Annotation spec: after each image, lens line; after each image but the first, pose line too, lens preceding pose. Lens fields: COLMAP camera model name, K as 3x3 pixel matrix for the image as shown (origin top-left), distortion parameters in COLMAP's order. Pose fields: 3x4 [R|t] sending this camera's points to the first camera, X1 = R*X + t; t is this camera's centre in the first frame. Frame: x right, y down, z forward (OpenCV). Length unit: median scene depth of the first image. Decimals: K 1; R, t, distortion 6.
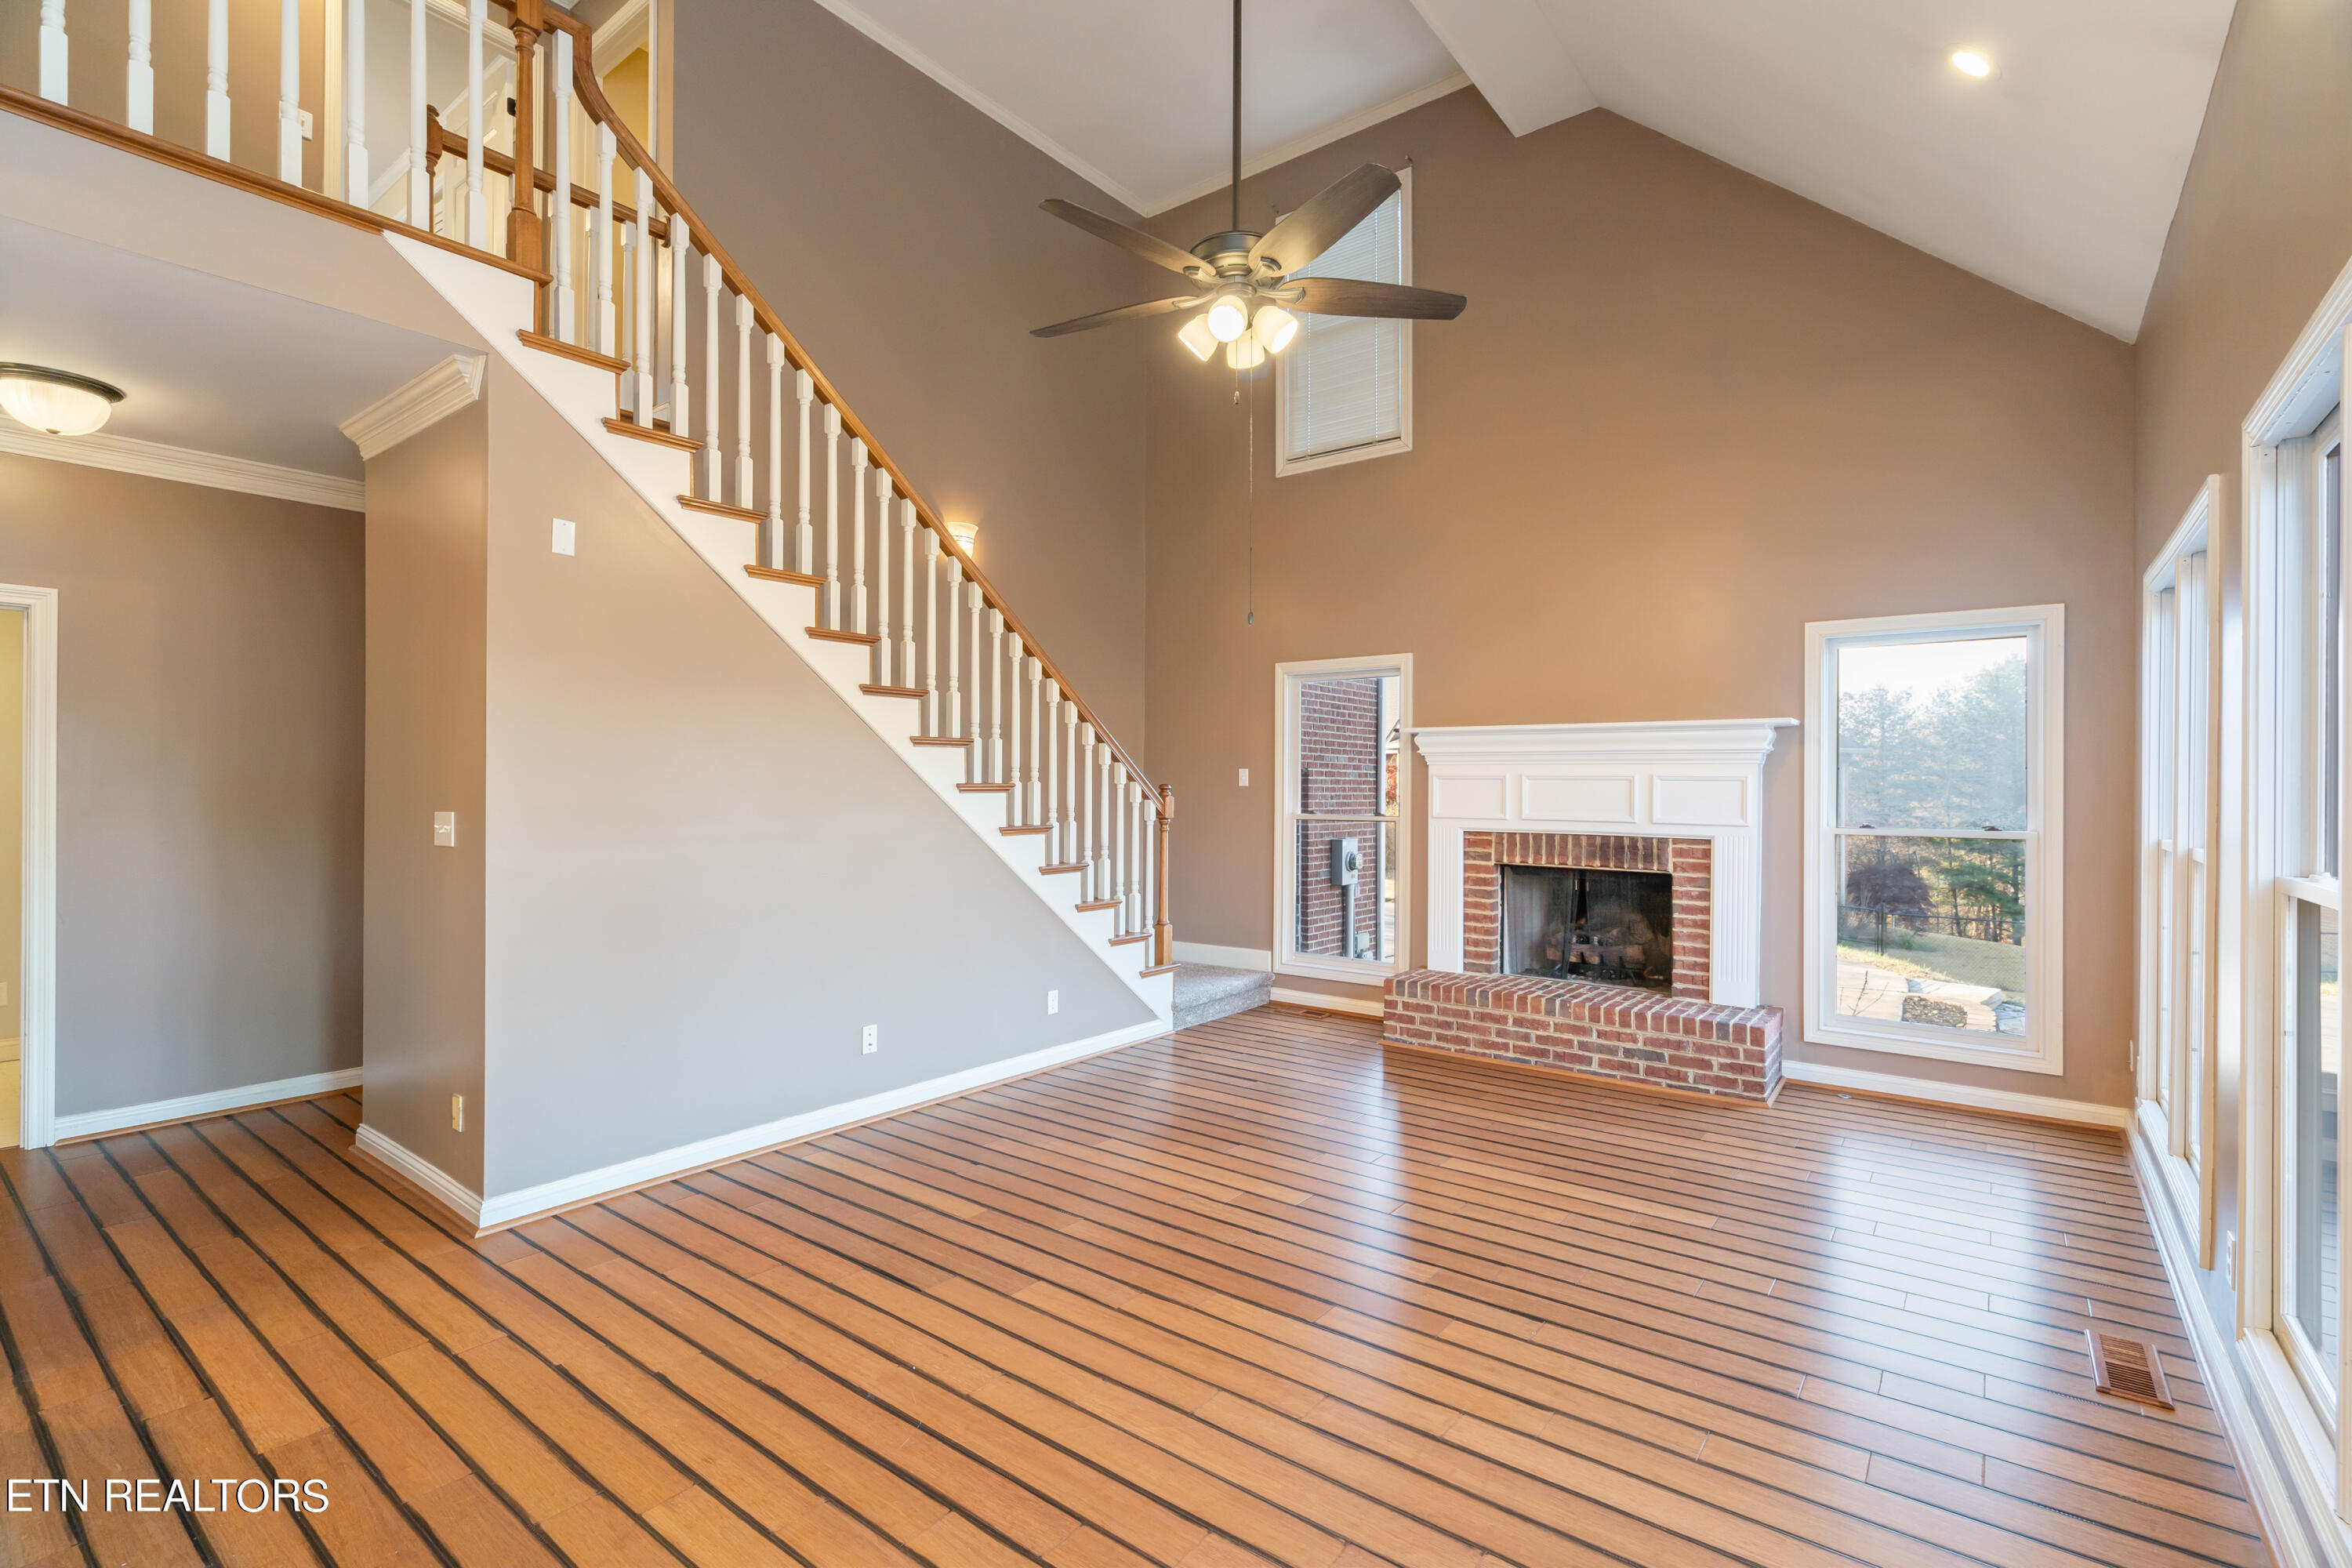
lens RADIAL K [[1076.5, 0, 1192.4], [0, 1076.5, 778.2], [0, 0, 1]] dist [-0.006210, 0.000532]
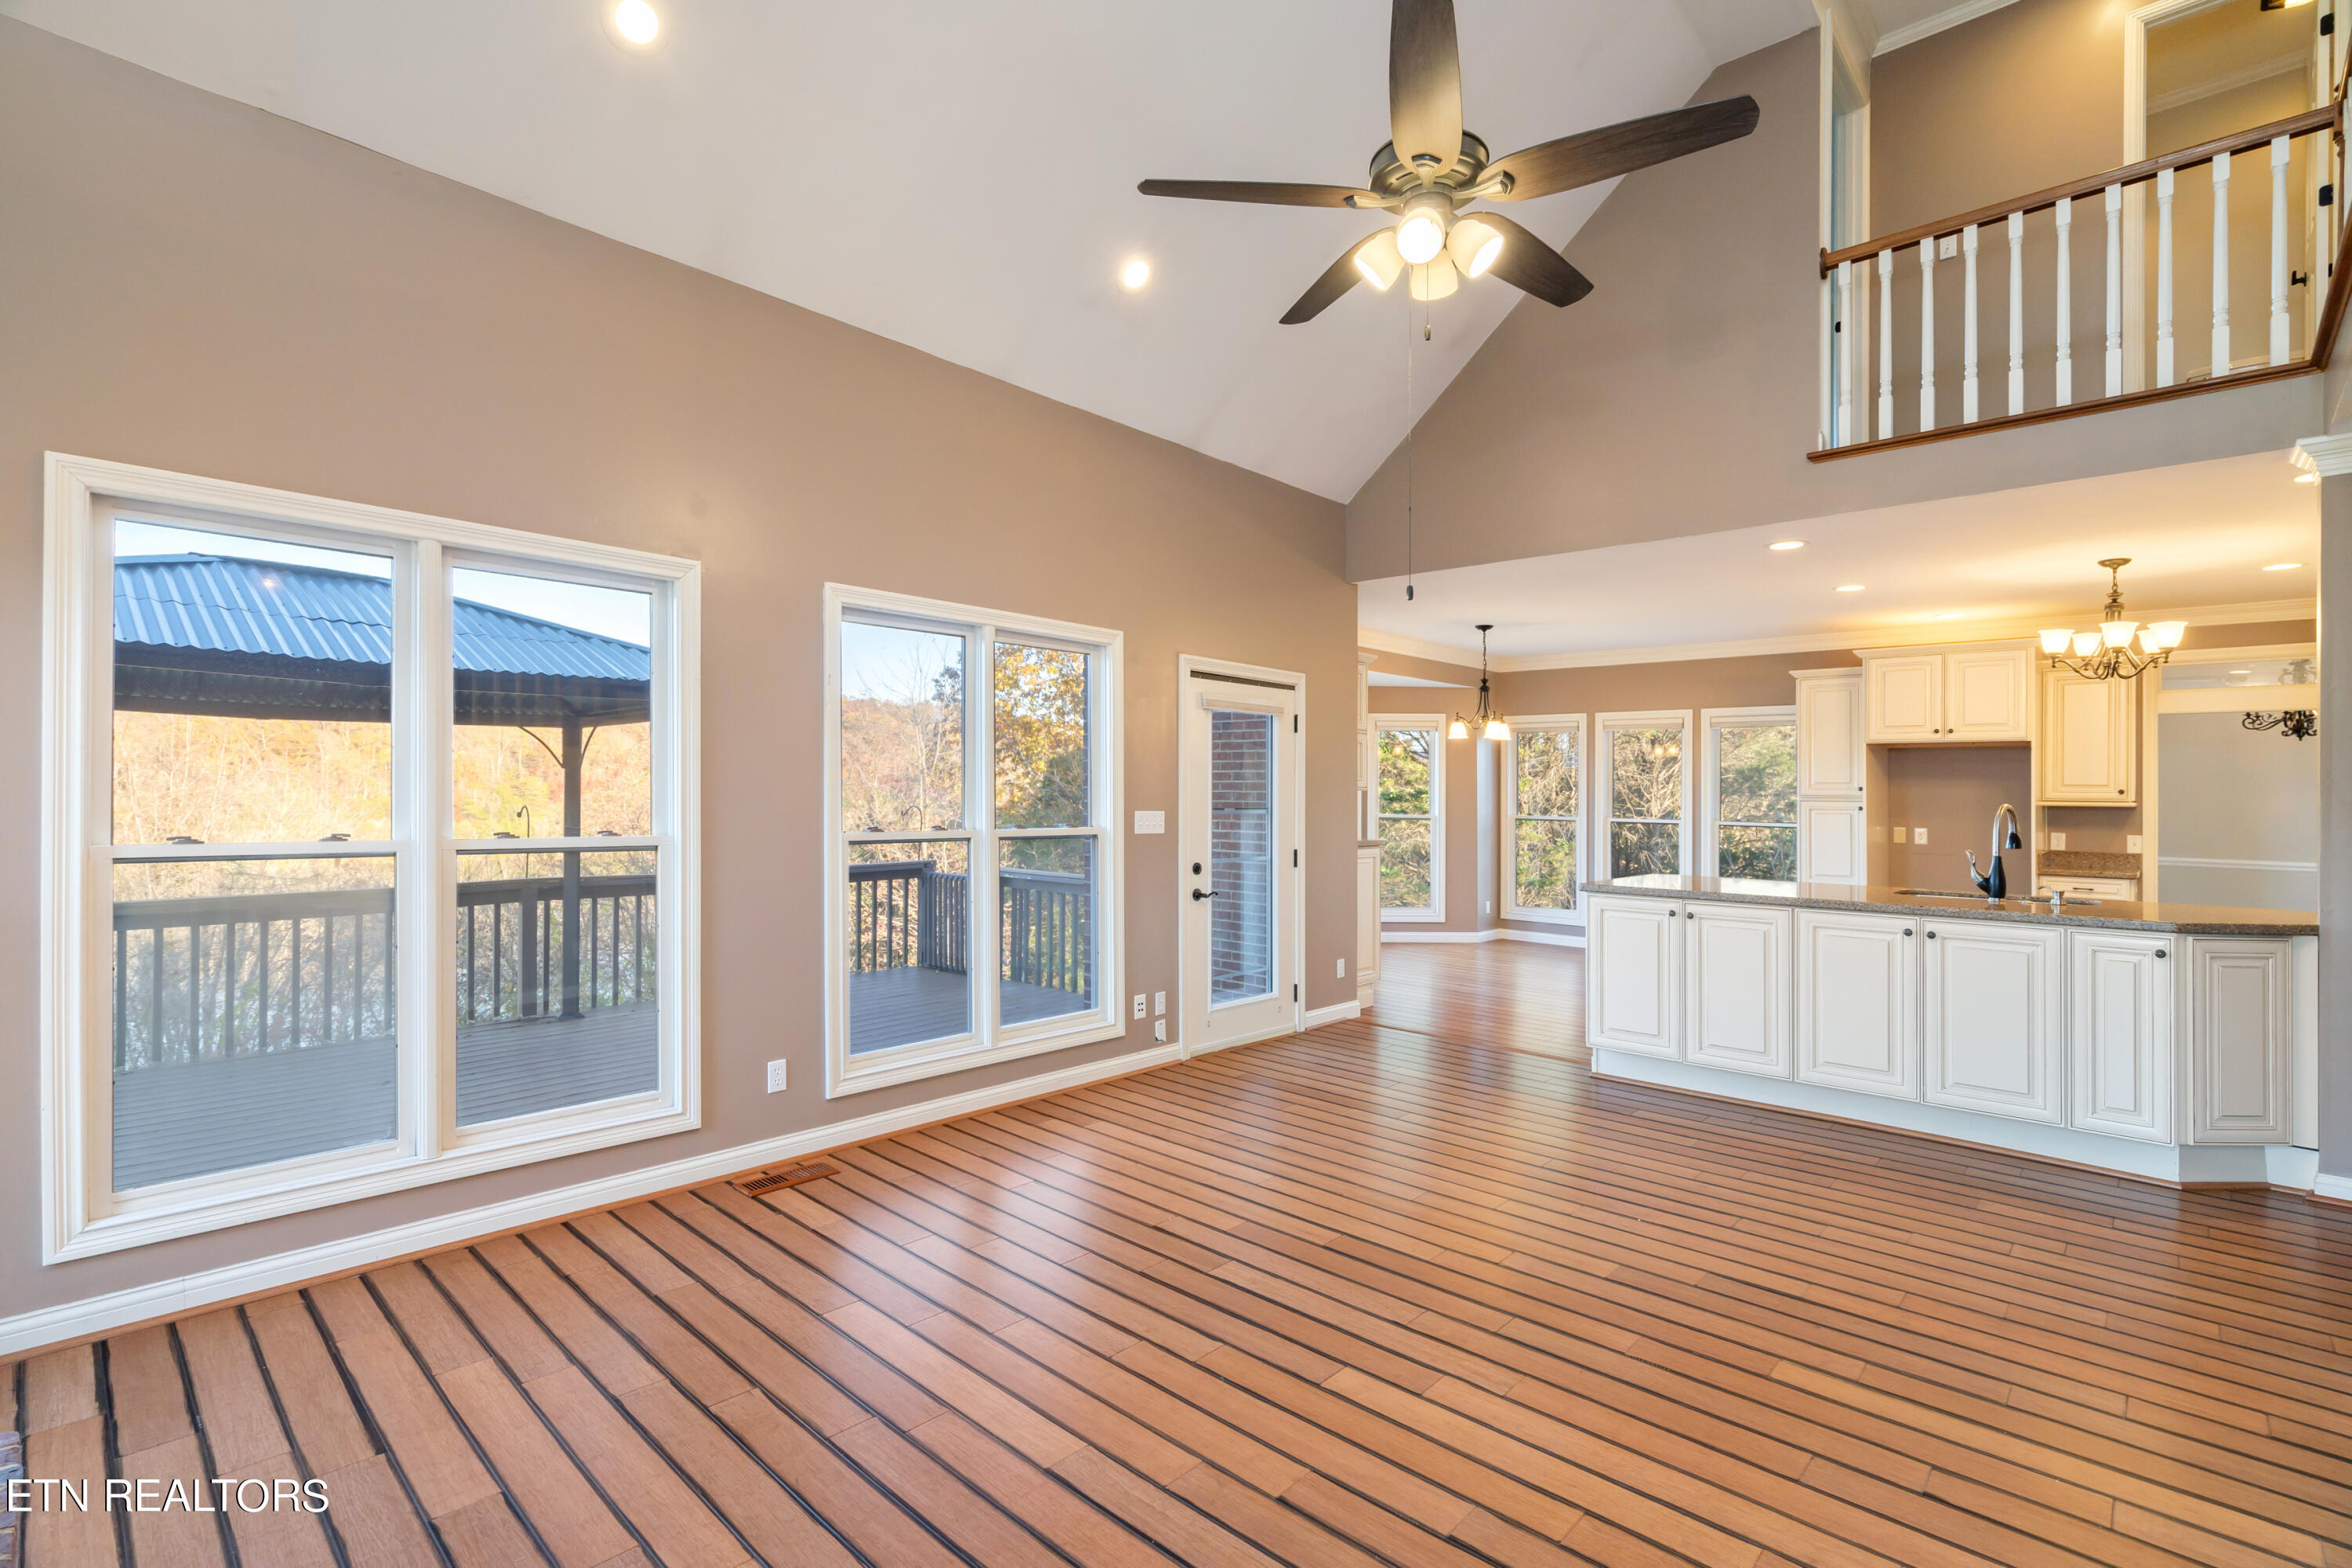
lens RADIAL K [[1076.5, 0, 1156.2], [0, 1076.5, 796.8], [0, 0, 1]] dist [-0.006210, 0.000532]
pose [[-0.993028, -0.018905, 0.116354, 0.099041], [-0.019670, 0.999792, -0.005436, 0.010970], [-0.116227, -0.007687, -0.993193, 1.175422]]
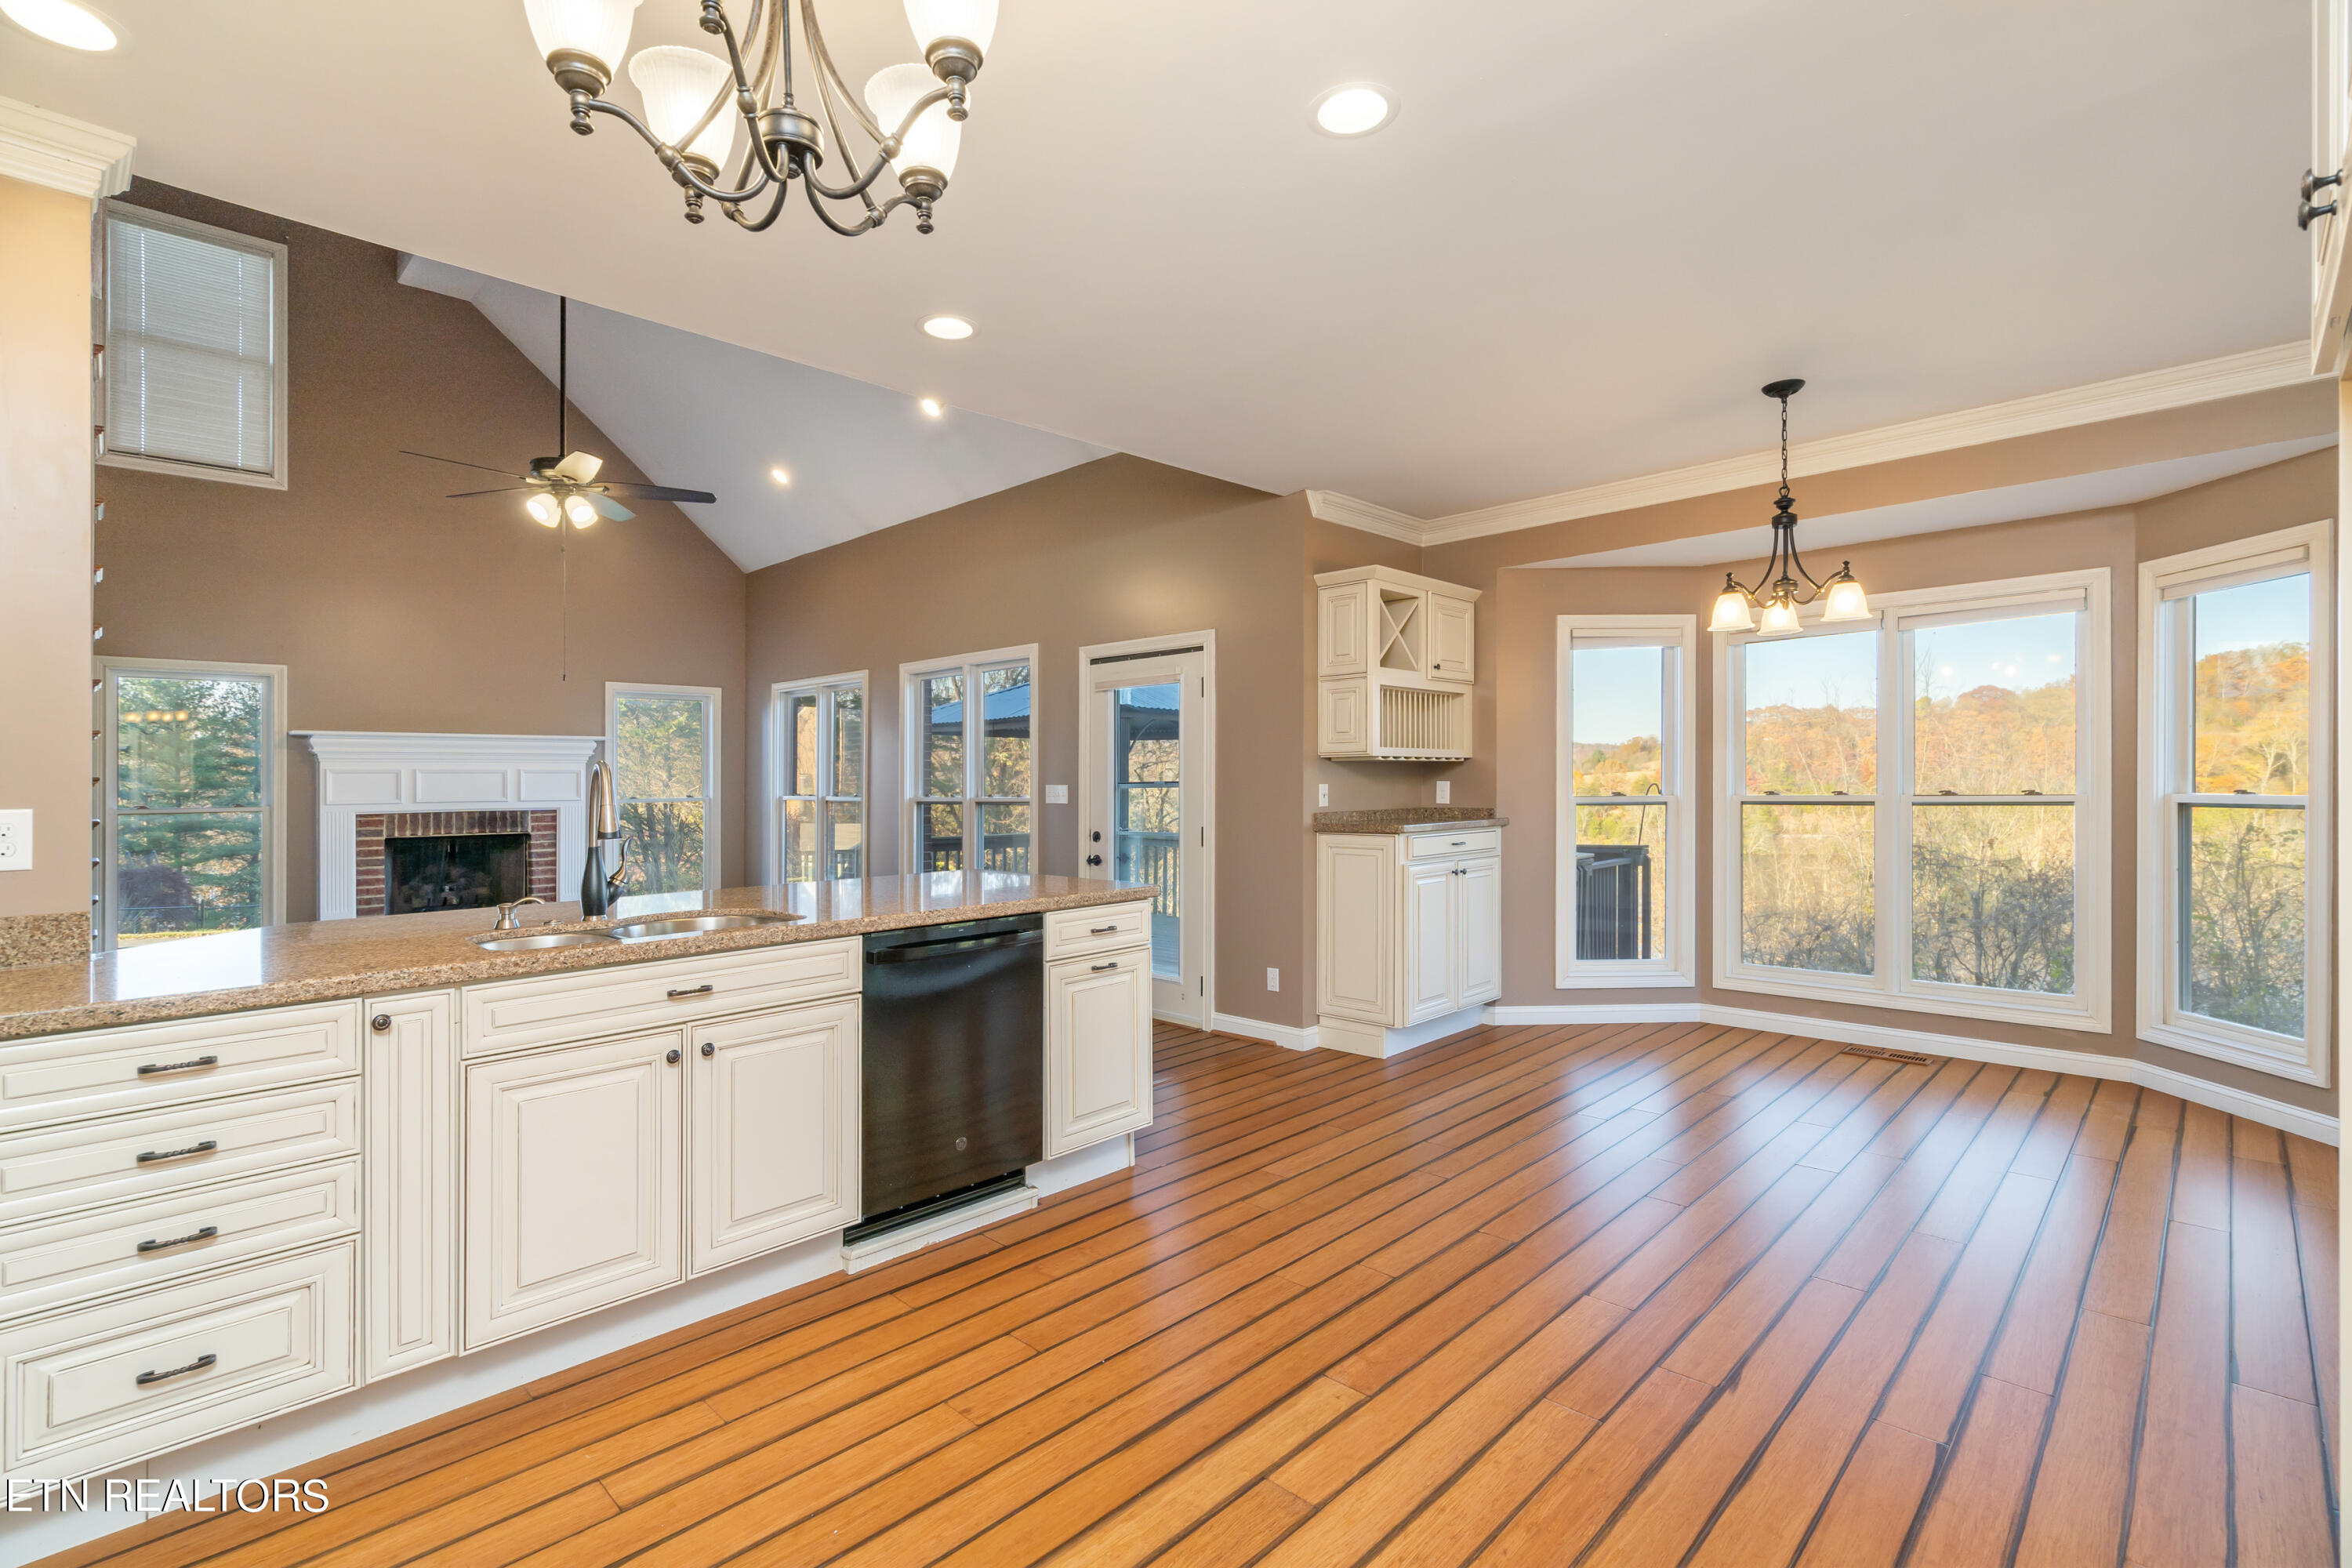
lens RADIAL K [[1076.5, 0, 1176.7], [0, 1076.5, 775.1], [0, 0, 1]] dist [-0.006210, 0.000532]
pose [[0.128657, -0.004923, 0.991677, -0.971396], [0.005275, 0.999977, 0.004280, 0.003097], [-0.991675, 0.004680, 0.128680, -0.123122]]
